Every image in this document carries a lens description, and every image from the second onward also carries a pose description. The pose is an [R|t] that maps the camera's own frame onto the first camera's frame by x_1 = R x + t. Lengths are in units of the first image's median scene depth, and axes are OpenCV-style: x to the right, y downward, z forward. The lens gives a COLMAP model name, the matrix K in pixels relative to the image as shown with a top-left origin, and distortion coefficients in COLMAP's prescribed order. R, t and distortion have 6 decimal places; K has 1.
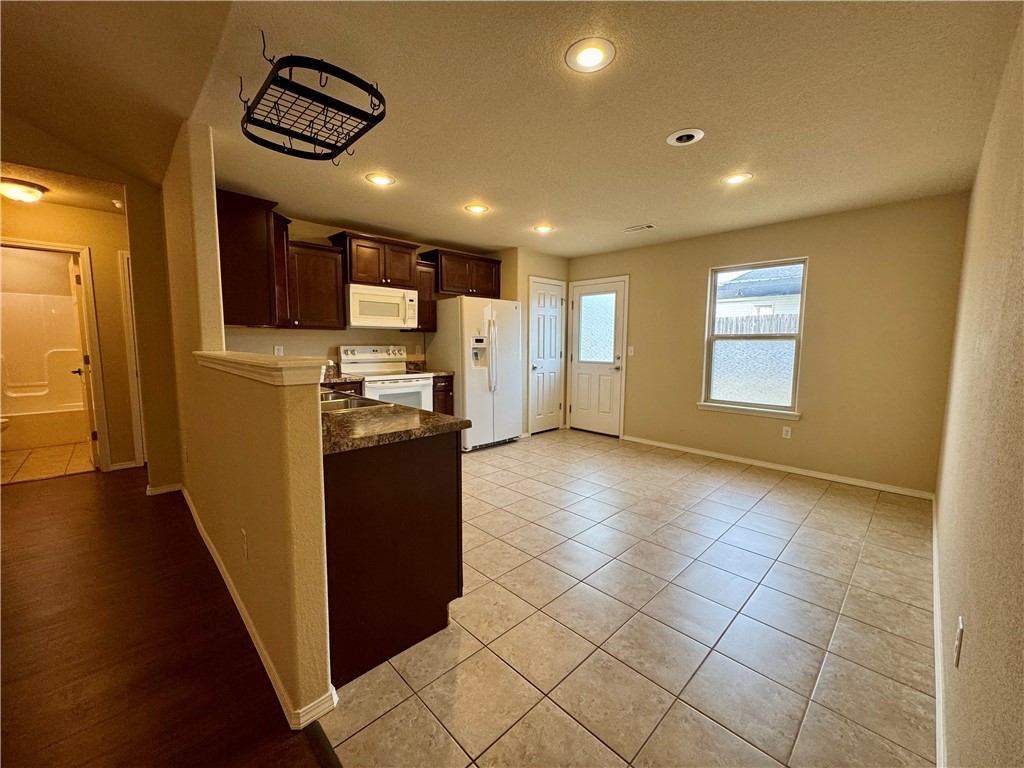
lens RADIAL K [[406.7, 0, 512.2], [0, 406.7, 386.1], [0, 0, 1]] dist [-0.003324, 0.000627]
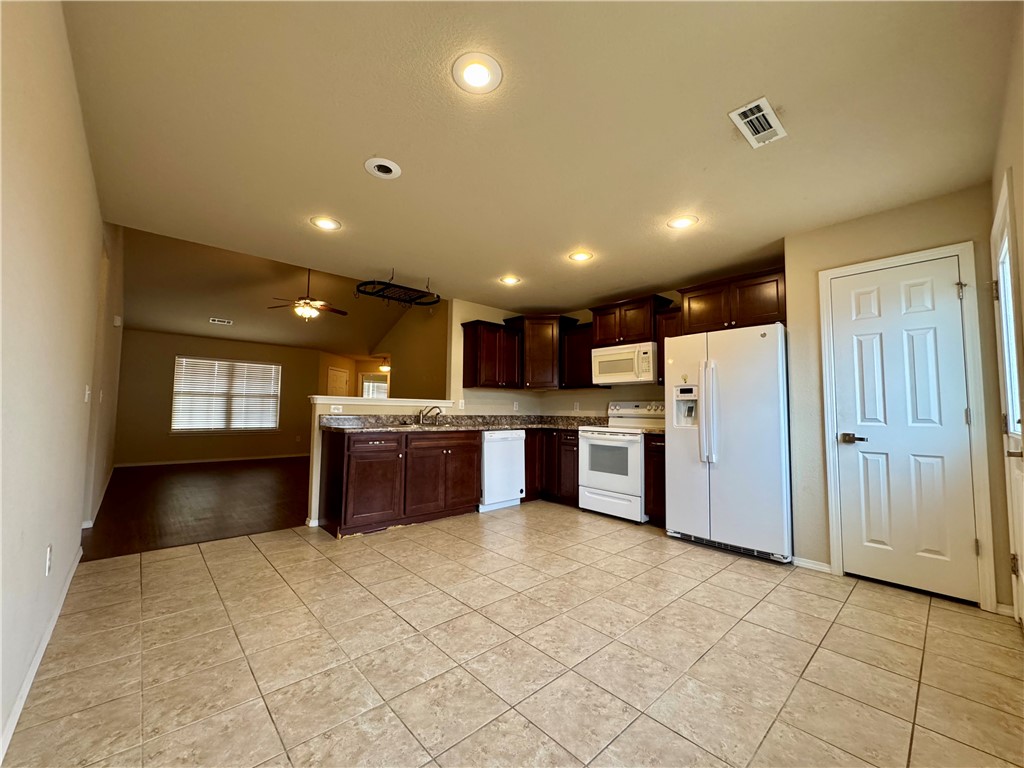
lens RADIAL K [[406.7, 0, 513.7], [0, 406.7, 385.3], [0, 0, 1]] dist [-0.003324, 0.000627]
pose [[-0.029500, -0.071632, -0.996995, 0.685148], [-0.120639, 0.990393, -0.067588, -0.031993], [0.992258, 0.118283, -0.037858, 0.710386]]
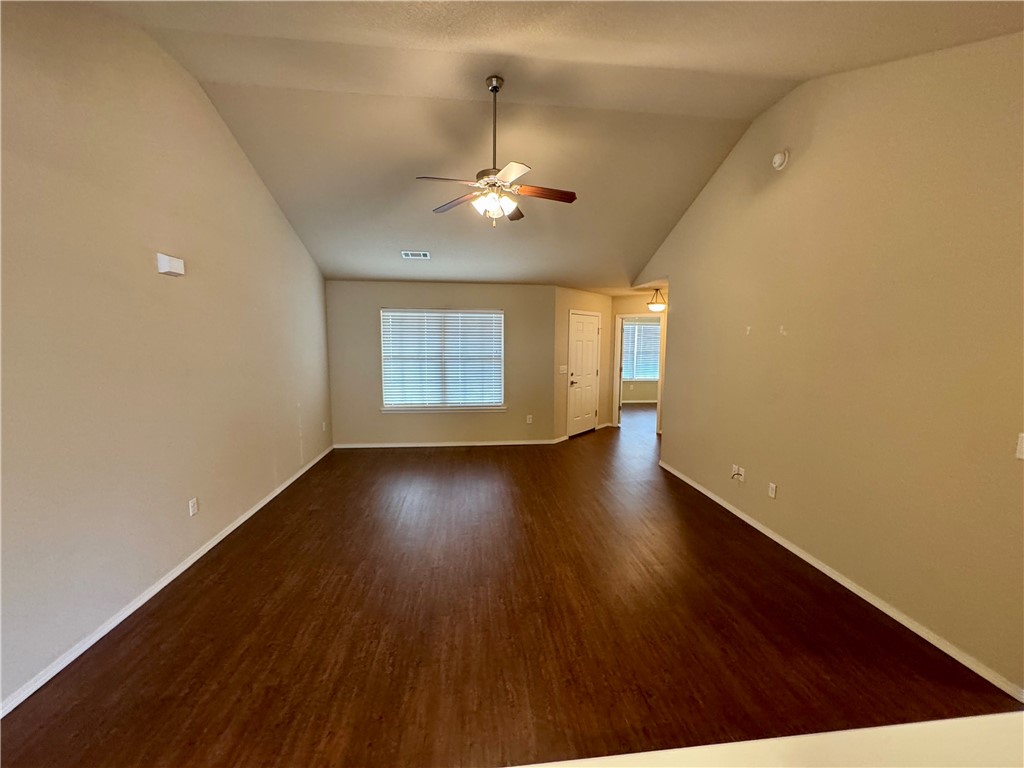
lens RADIAL K [[406.7, 0, 513.5], [0, 406.7, 384.6], [0, 0, 1]] dist [-0.003324, 0.000627]
pose [[-0.616799, 0.073108, -0.783718, -0.179167], [-0.095774, 0.981308, 0.166916, -0.119657], [0.781272, 0.178014, -0.598268, 0.381500]]
